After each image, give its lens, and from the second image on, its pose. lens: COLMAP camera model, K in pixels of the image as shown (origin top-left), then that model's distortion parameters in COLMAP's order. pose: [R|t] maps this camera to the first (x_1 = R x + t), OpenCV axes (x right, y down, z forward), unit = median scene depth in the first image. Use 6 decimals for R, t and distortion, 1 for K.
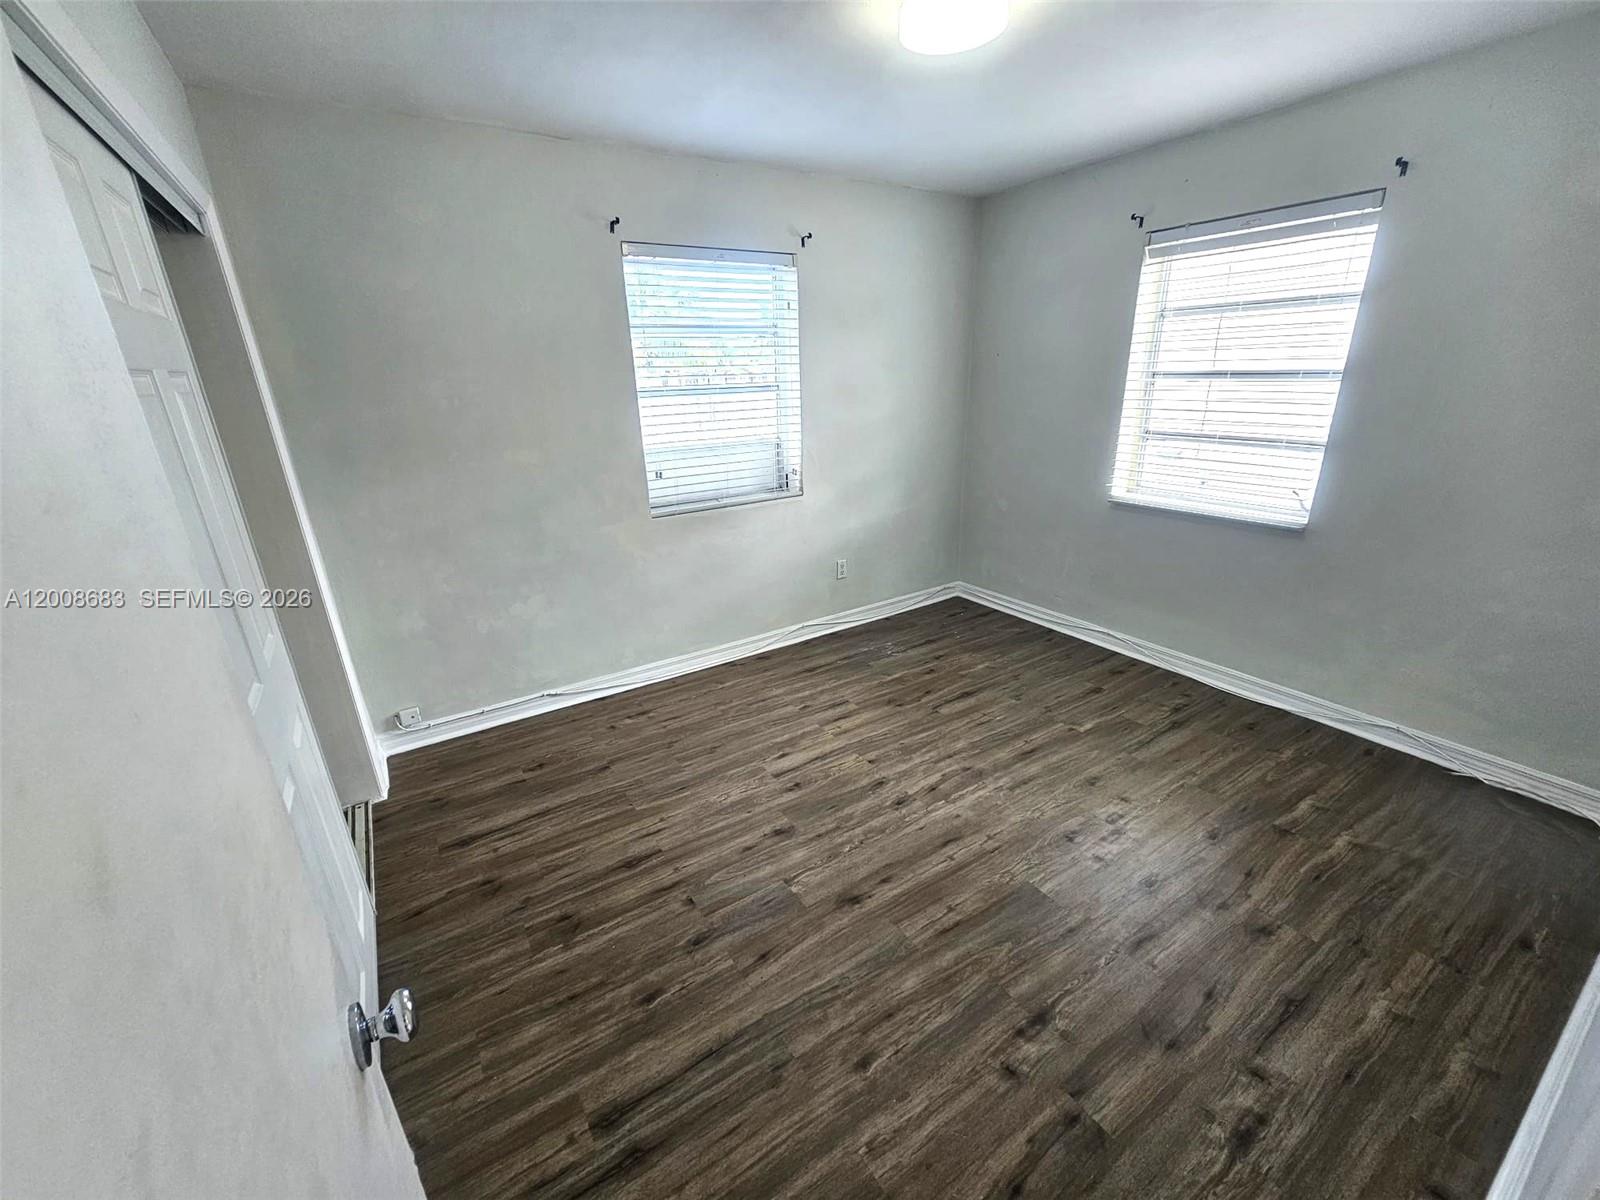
lens RADIAL K [[653.0, 0, 800.3], [0, 653.0, 604.2], [0, 0, 1]] dist [-0.002539, 0.000324]
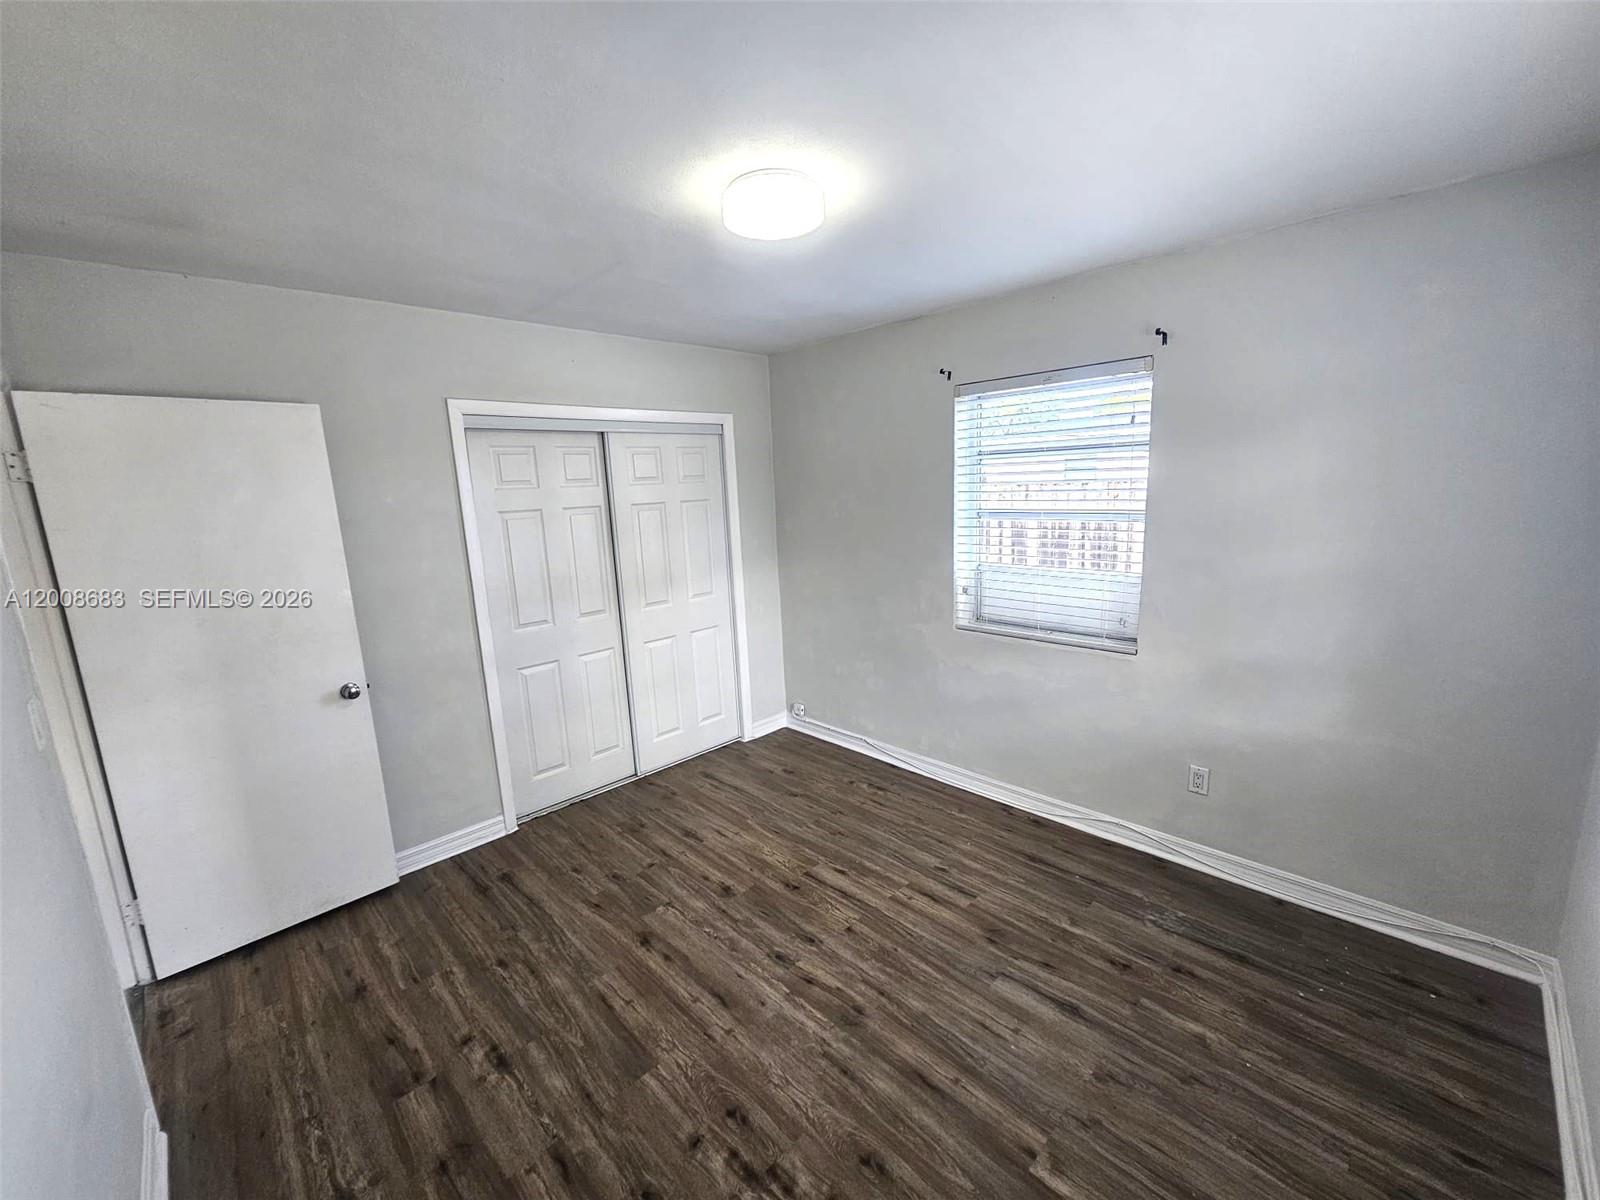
lens RADIAL K [[653.0, 0, 801.6], [0, 653.0, 600.5], [0, 0, 1]] dist [-0.002539, 0.000324]
pose [[0.208569, 0.198480, -0.957656, 0.947307], [-0.301495, 0.944550, 0.130100, -0.311290], [0.930376, 0.261593, 0.256845, 0.642806]]
